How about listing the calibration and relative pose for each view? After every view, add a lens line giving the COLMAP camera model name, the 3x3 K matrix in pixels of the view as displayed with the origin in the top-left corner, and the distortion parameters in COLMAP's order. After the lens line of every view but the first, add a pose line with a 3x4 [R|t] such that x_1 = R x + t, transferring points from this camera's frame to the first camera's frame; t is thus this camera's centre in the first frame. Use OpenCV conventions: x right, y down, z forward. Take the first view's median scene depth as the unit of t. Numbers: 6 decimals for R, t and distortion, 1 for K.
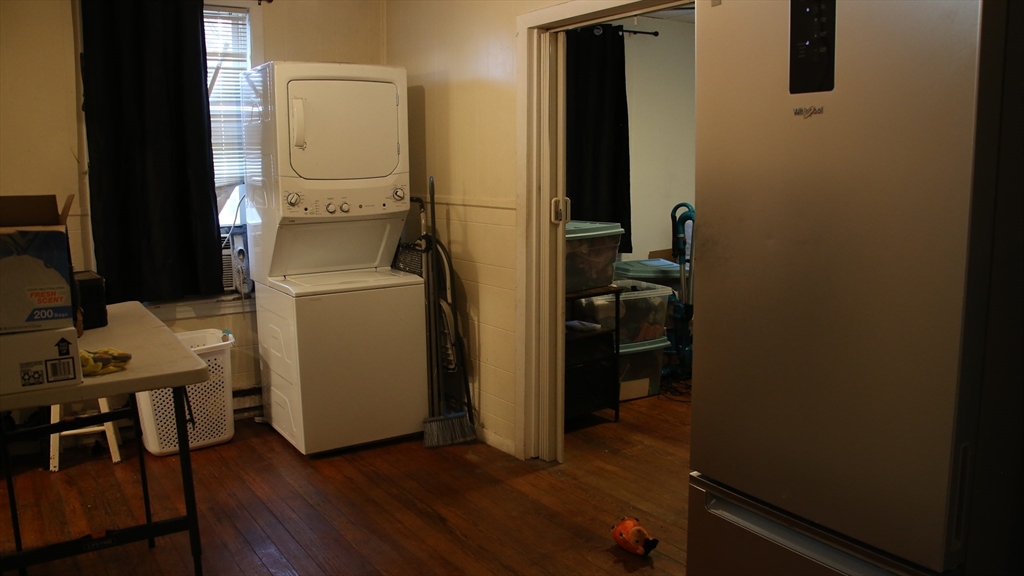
lens RADIAL K [[824.1, 0, 509.2], [0, 824.1, 293.3], [0, 0, 1]] dist [-0.161894, 0.134058]
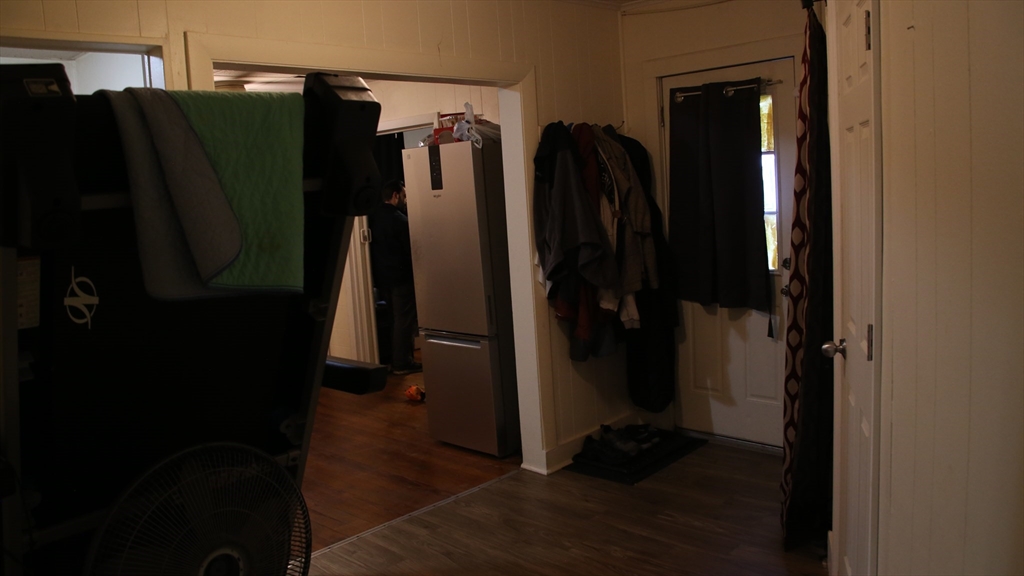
lens RADIAL K [[824.1, 0, 509.2], [0, 824.1, 293.3], [0, 0, 1]] dist [-0.161894, 0.134058]
pose [[0.973148, -0.086830, 0.213173, -0.033947], [0.093639, 0.995362, -0.022035, 0.120529], [-0.210271, 0.041404, 0.976766, -1.052680]]
